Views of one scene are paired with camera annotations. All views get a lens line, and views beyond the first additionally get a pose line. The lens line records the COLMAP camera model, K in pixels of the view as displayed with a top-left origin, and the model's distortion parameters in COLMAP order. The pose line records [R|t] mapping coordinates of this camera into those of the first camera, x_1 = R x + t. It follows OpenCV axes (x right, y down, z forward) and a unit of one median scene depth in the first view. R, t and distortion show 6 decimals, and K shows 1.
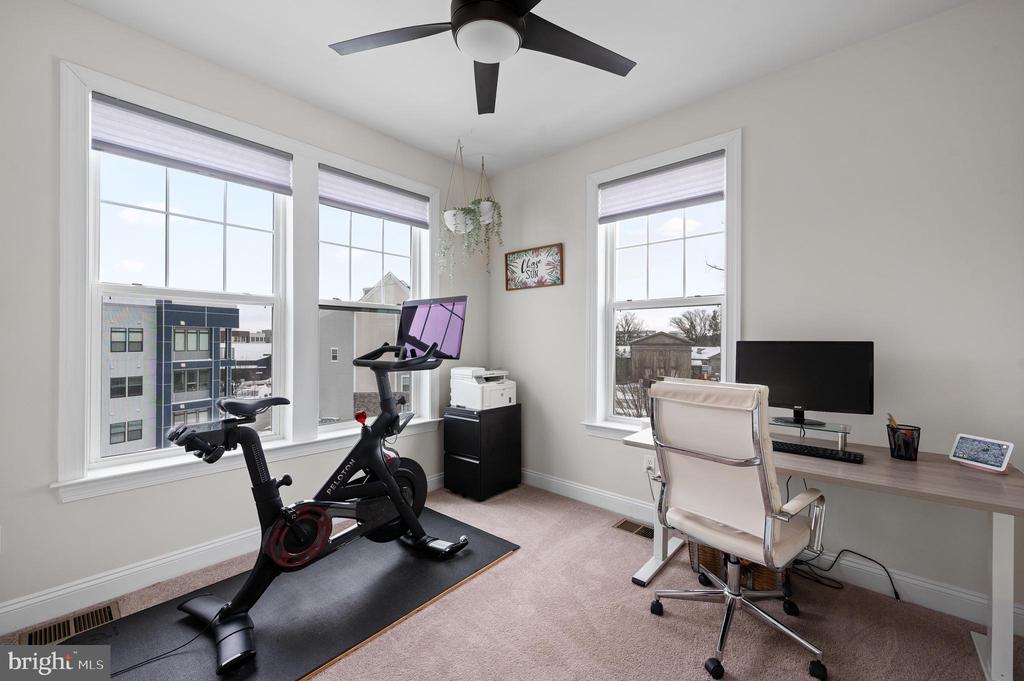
lens RADIAL K [[414.8, 0, 524.6], [0, 414.8, 340.6], [0, 0, 1]] dist [0.000592, 0.000340]
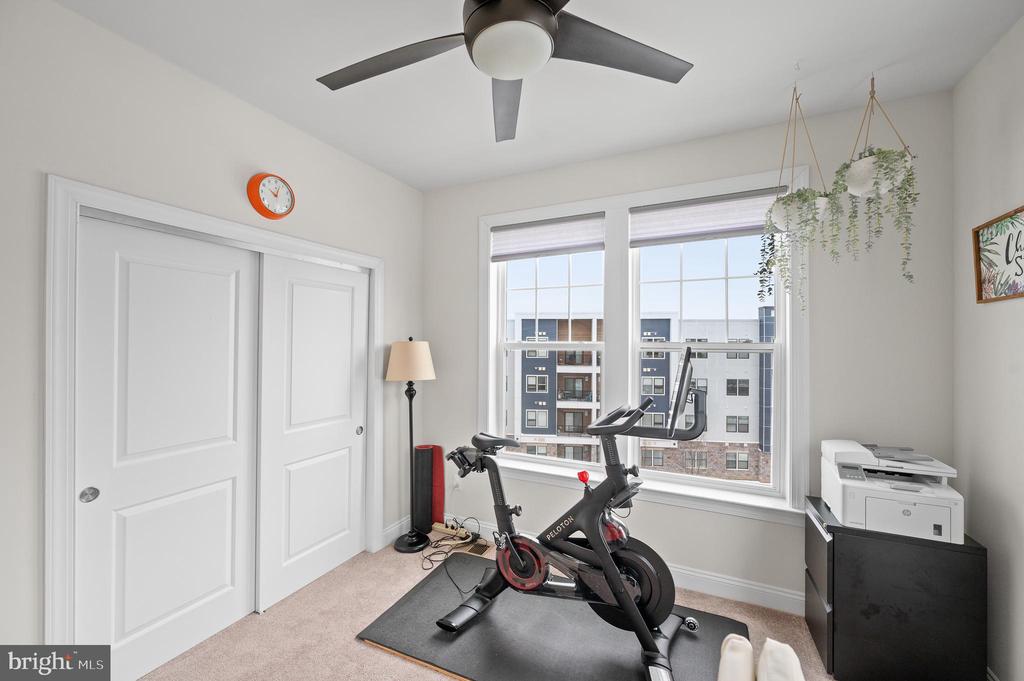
lens RADIAL K [[414.8, 0, 524.6], [0, 414.8, 340.6], [0, 0, 1]] dist [0.000592, 0.000340]
pose [[0.258667, -0.005781, -0.965949, 0.393525], [-0.003787, 0.999968, -0.006999, -0.096367], [0.965959, 0.005468, 0.258637, 0.481997]]
